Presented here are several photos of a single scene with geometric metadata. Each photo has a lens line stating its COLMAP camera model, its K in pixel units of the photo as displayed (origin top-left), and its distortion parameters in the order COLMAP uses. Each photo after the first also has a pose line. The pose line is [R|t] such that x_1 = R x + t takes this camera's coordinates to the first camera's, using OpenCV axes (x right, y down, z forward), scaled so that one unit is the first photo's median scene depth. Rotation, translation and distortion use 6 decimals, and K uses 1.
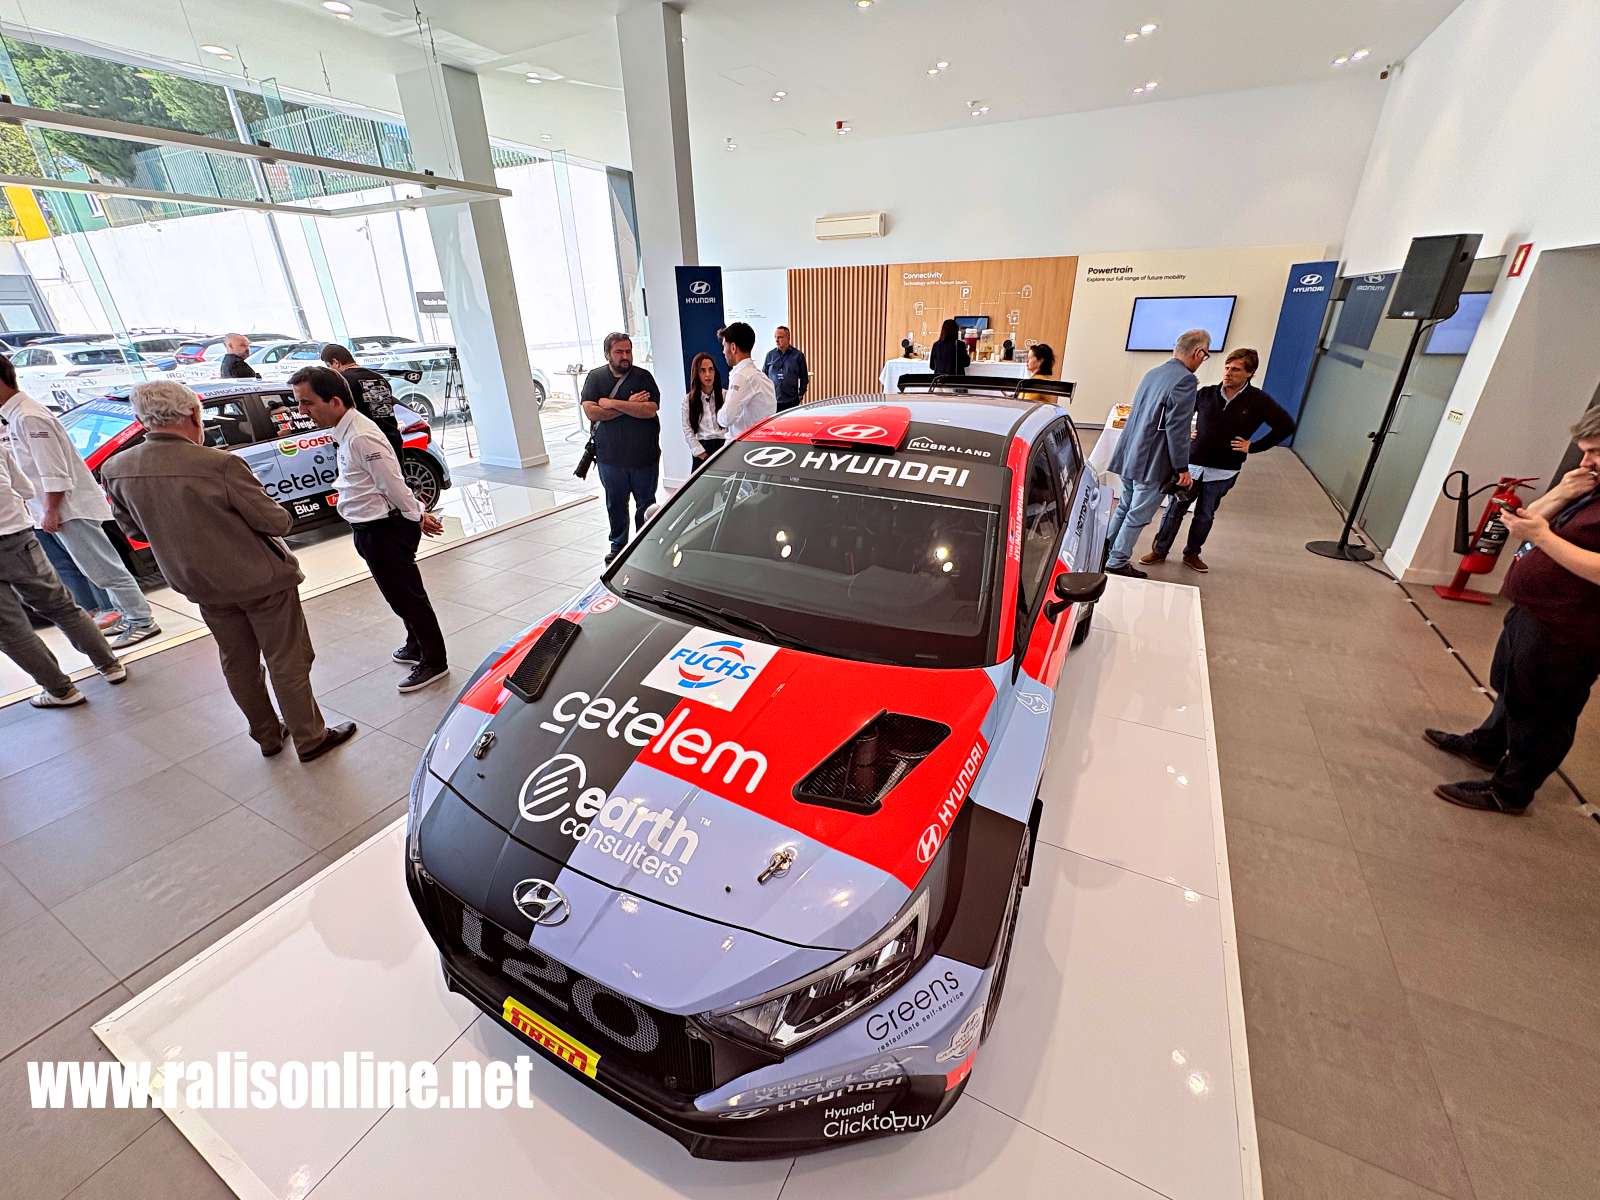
lens RADIAL K [[638.3, 0, 804.2], [0, 638.3, 602.2], [0, 0, 1]] dist [0.000367, -0.000196]
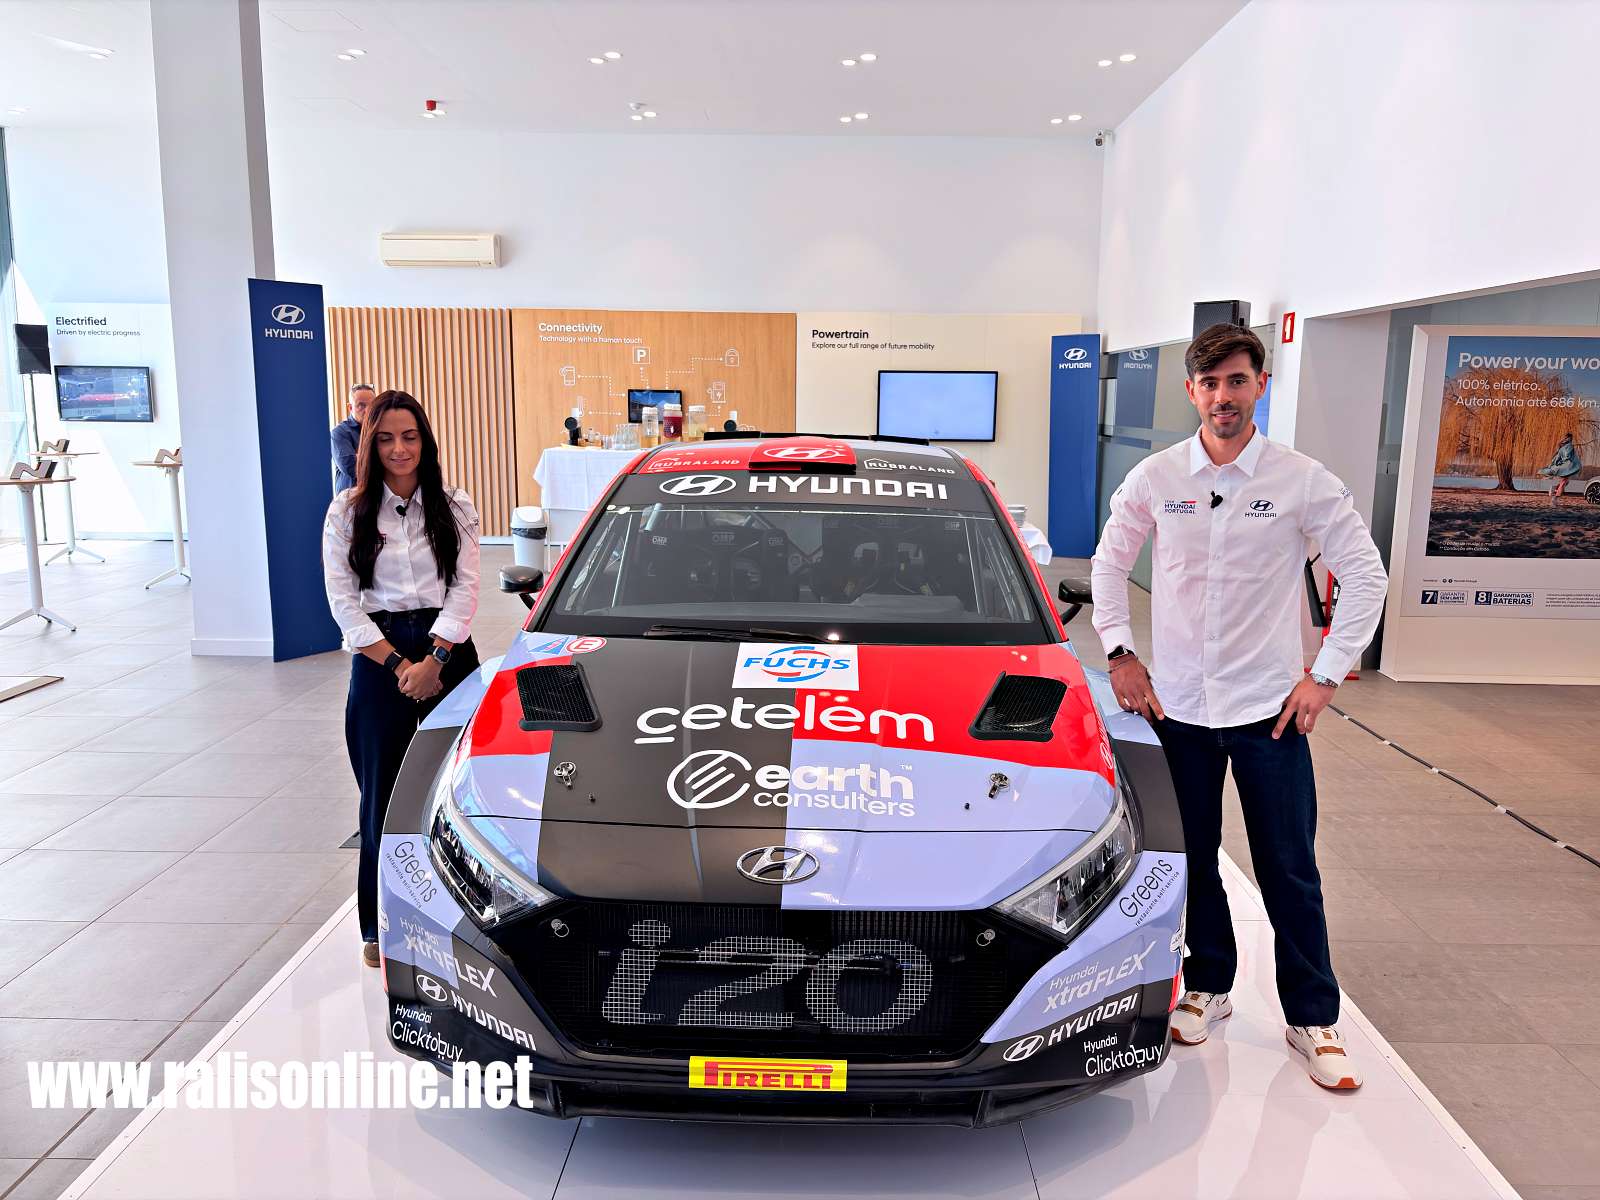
lens RADIAL K [[1207.5, 0, 822.4], [0, 1207.5, 593.6], [0, 0, 1]] dist [0.065771, -0.056432]
pose [[0.893261, -0.045508, 0.447228, -0.881198], [0.165663, 0.958169, -0.233384, 0.411247], [-0.417899, 0.282562, 0.863434, -0.479499]]
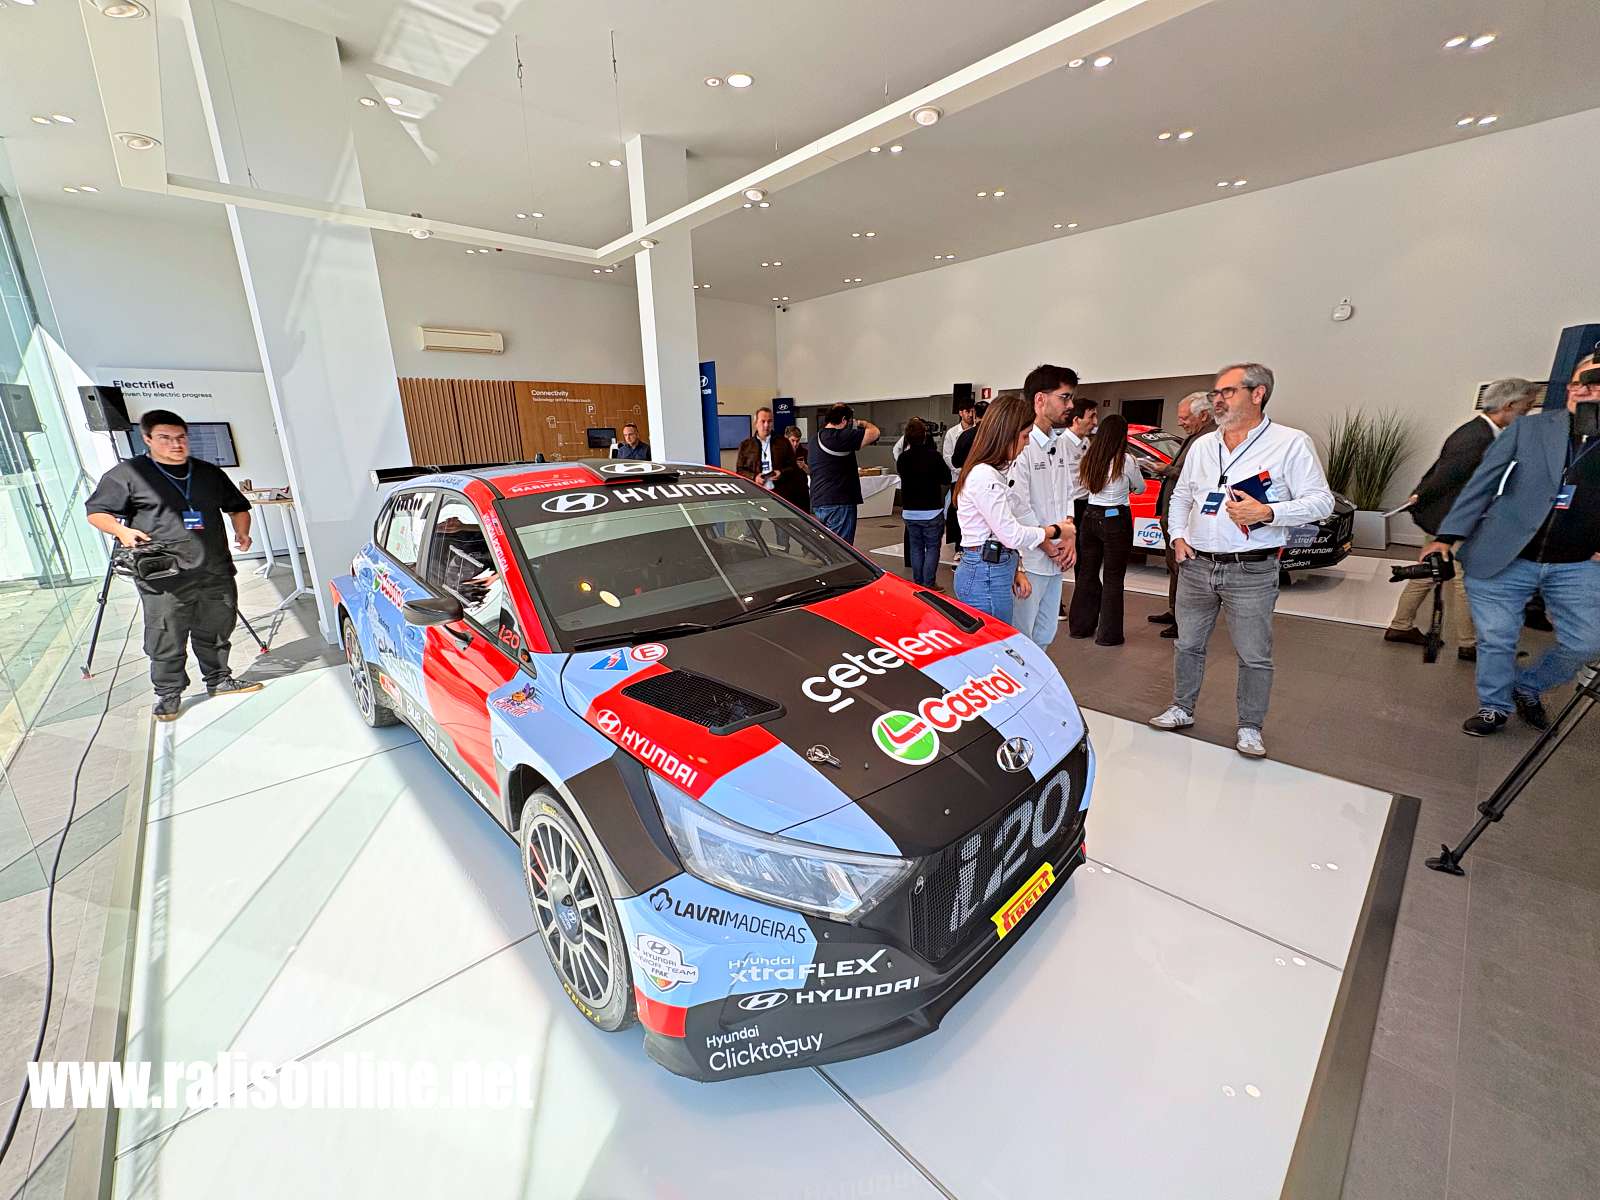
lens RADIAL K [[638.3, 0, 797.5], [0, 638.3, 602.8], [0, 0, 1]] dist [0.000367, -0.000196]
pose [[0.313881, -0.243214, 0.917783, -1.258737], [0.434819, 0.896132, 0.088768, -0.057266], [-0.844044, 0.371207, 0.387033, 0.619110]]
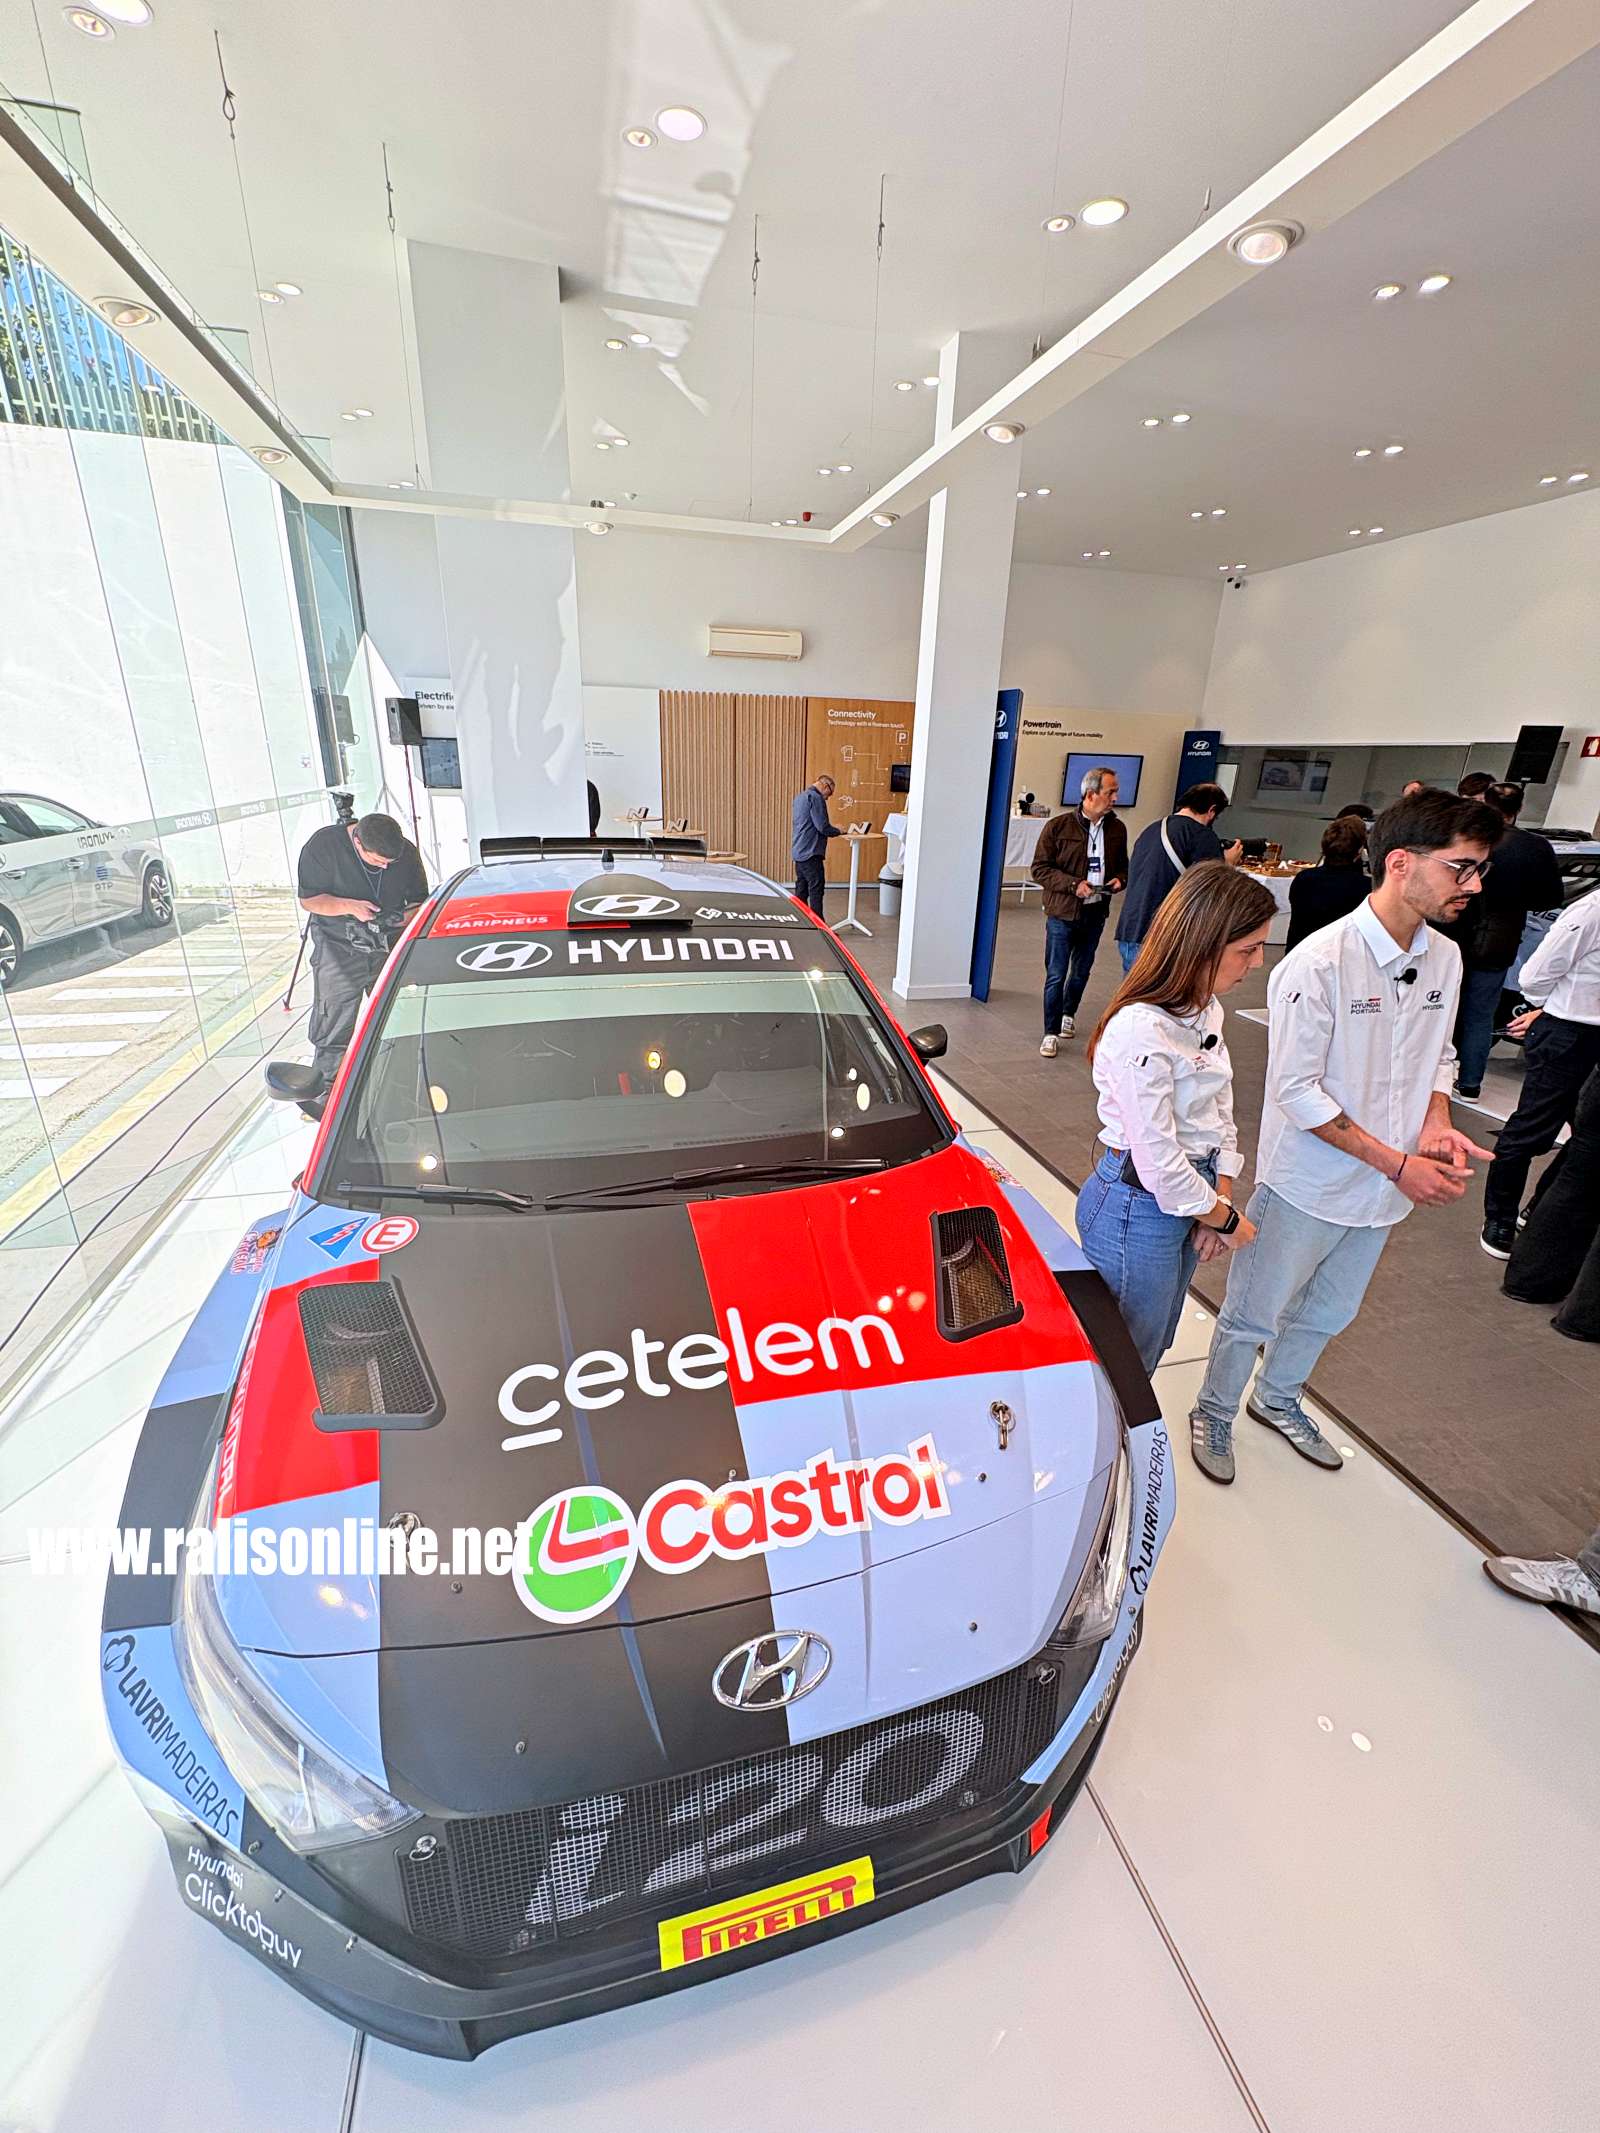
lens RADIAL K [[850.9, 0, 800.0], [0, 850.9, 1067.1], [0, 0, 1]] dist [0.000367, -0.000196]
pose [[0.731174, -0.207020, 0.650021, -0.638719], [0.263061, 0.964713, 0.011341, -0.067625], [-0.629431, 0.162703, 0.759831, 0.221996]]
